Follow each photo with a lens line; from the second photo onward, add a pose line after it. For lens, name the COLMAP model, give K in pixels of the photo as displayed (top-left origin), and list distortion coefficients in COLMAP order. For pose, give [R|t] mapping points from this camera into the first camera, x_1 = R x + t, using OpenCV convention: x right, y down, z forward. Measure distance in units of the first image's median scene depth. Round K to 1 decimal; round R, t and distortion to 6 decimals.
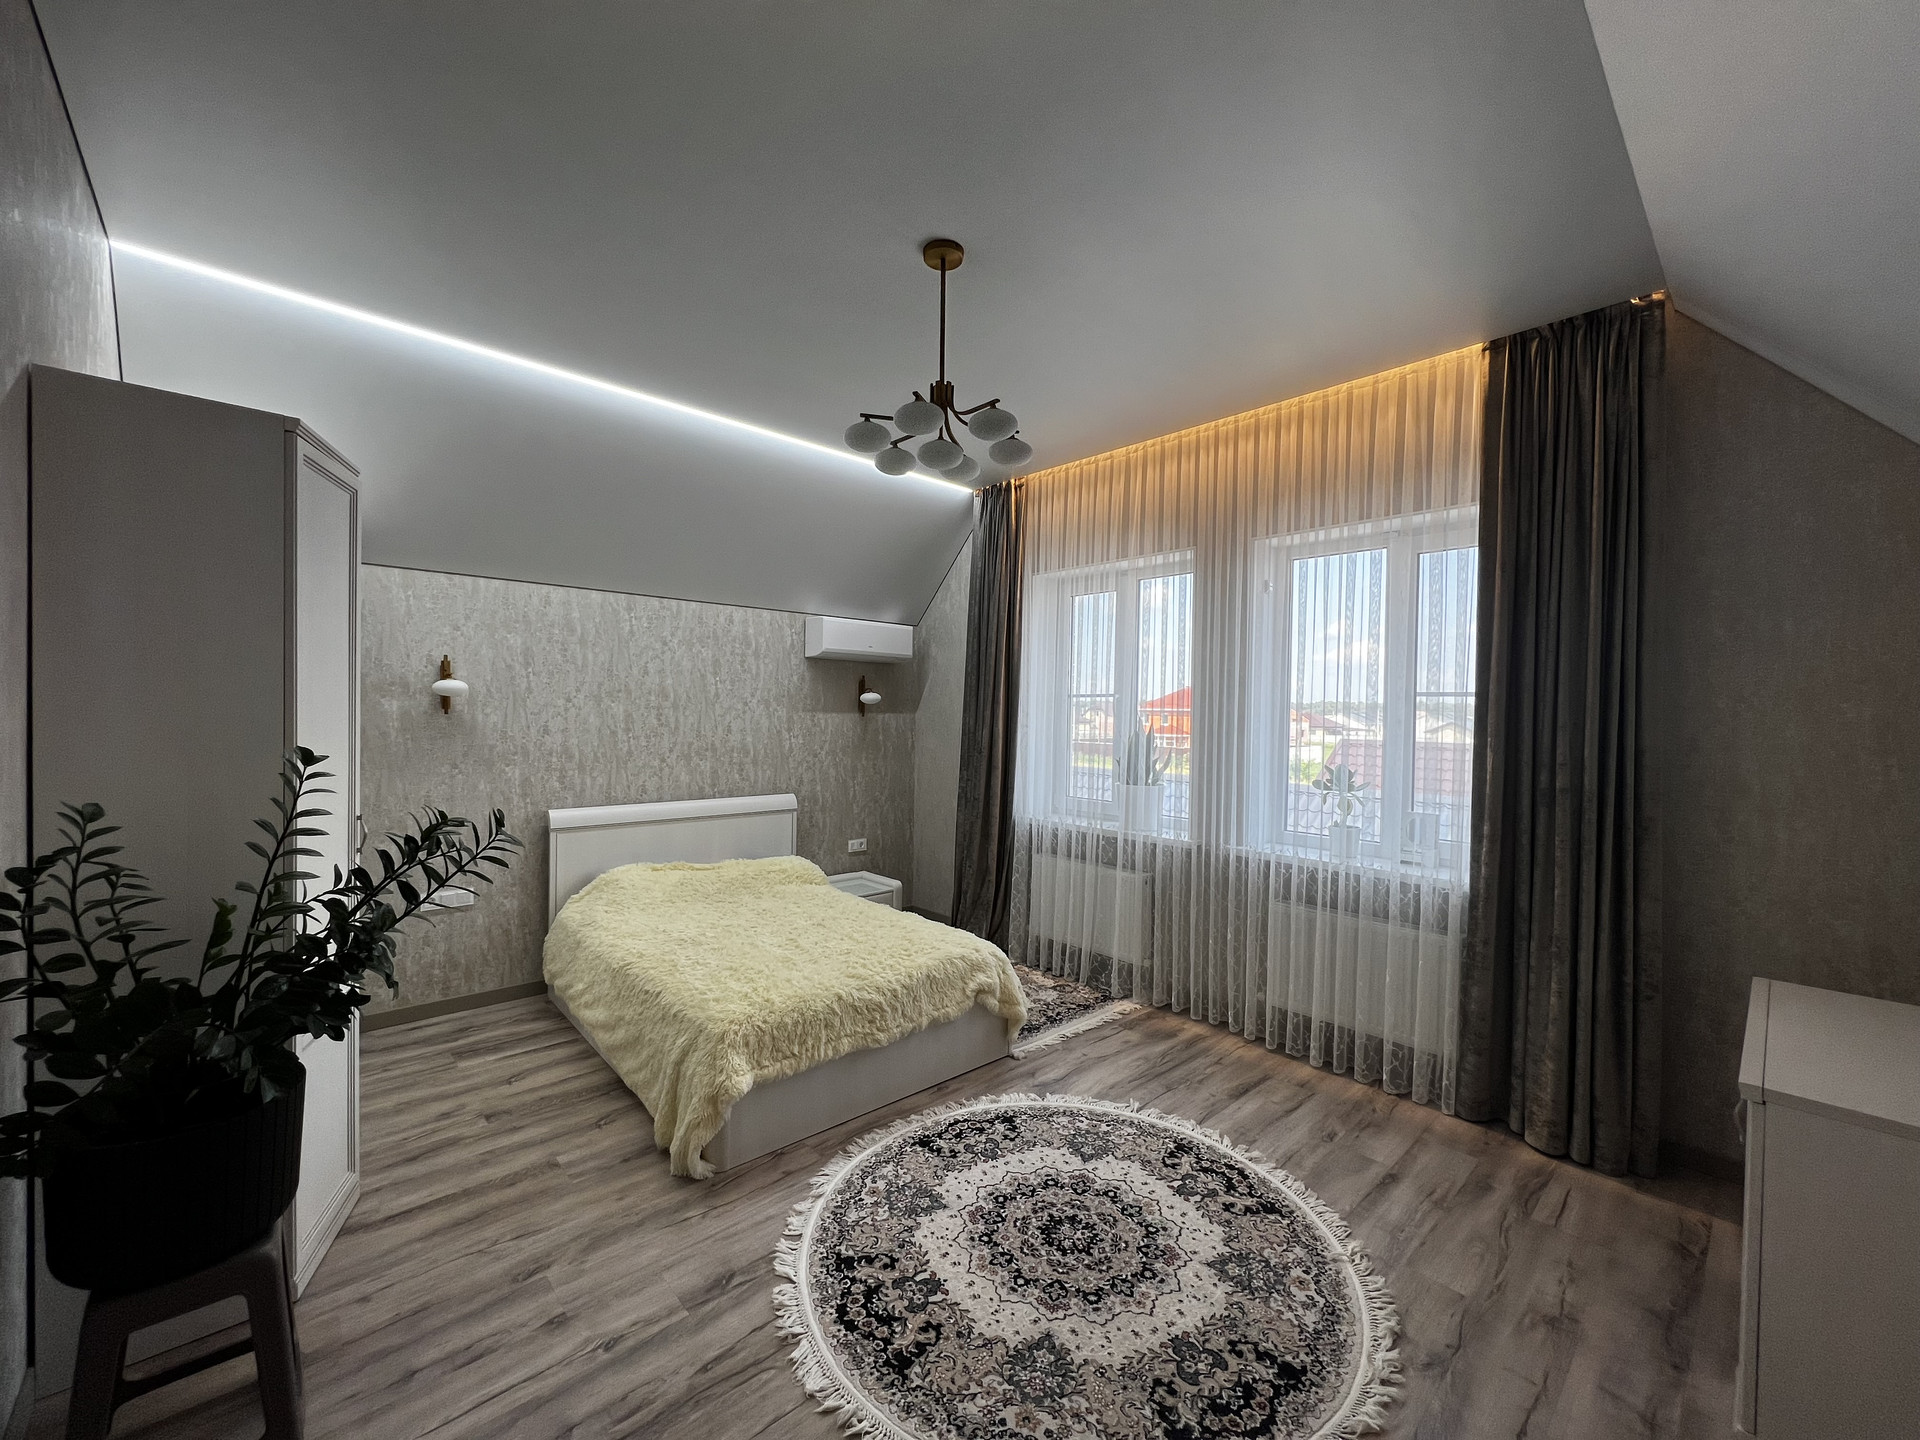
lens RADIAL K [[769.3, 0, 957.3], [0, 769.3, 722.7], [0, 0, 1]] dist [0.000344, 0.000479]
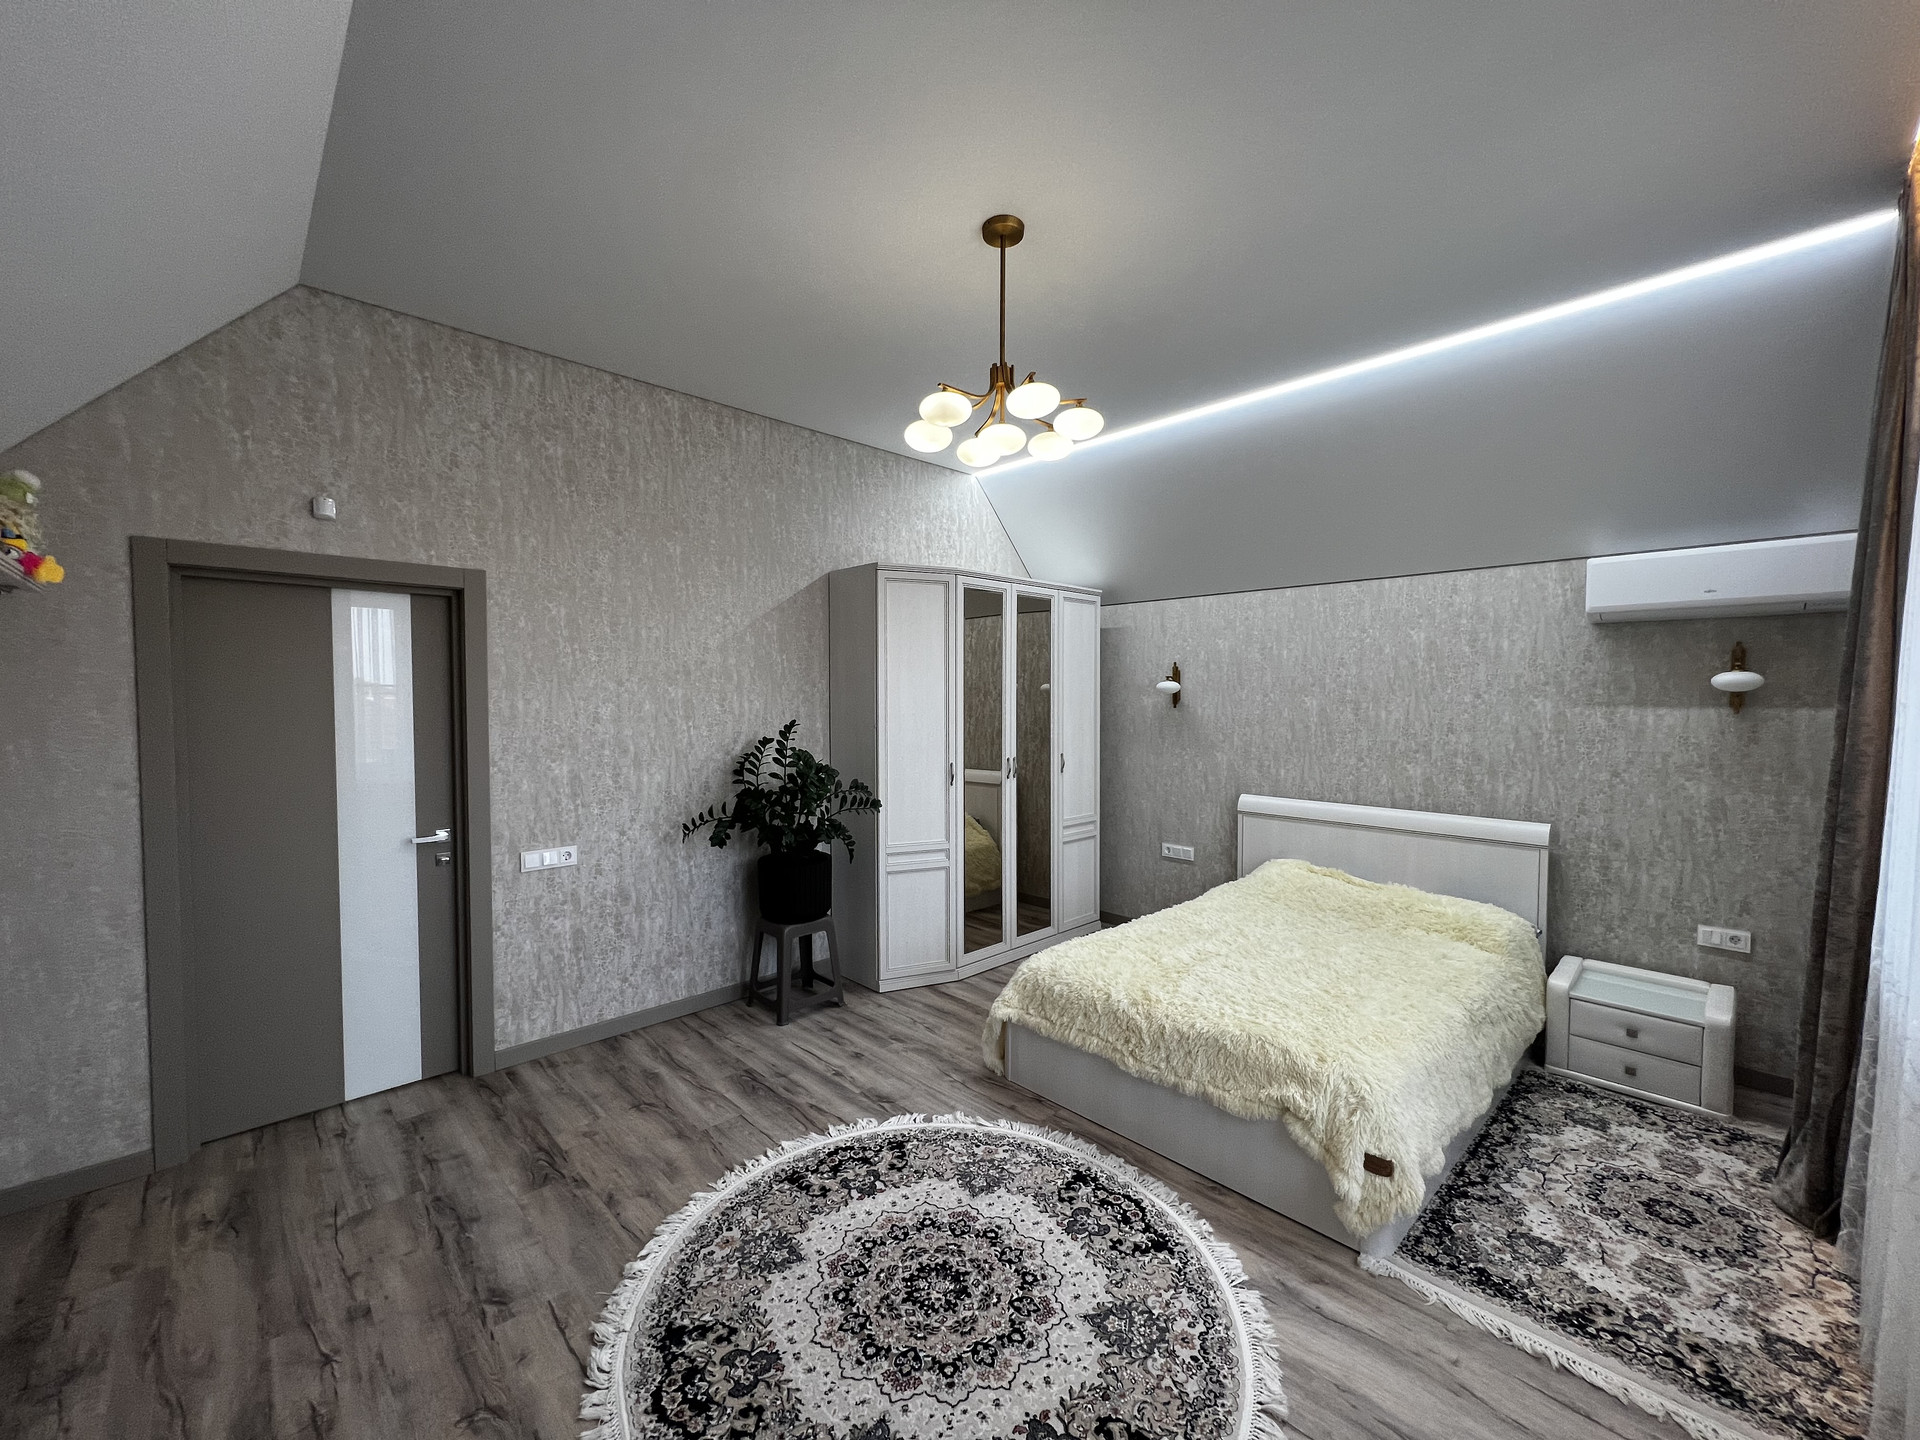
lens RADIAL K [[769.3, 0, 957.3], [0, 769.3, 722.7], [0, 0, 1]] dist [0.000344, 0.000479]
pose [[0.026474, 0.018213, -0.999484, 1.012156], [-0.013827, 0.999745, 0.017851, -0.008251], [0.999554, 0.013347, 0.026719, 0.974401]]
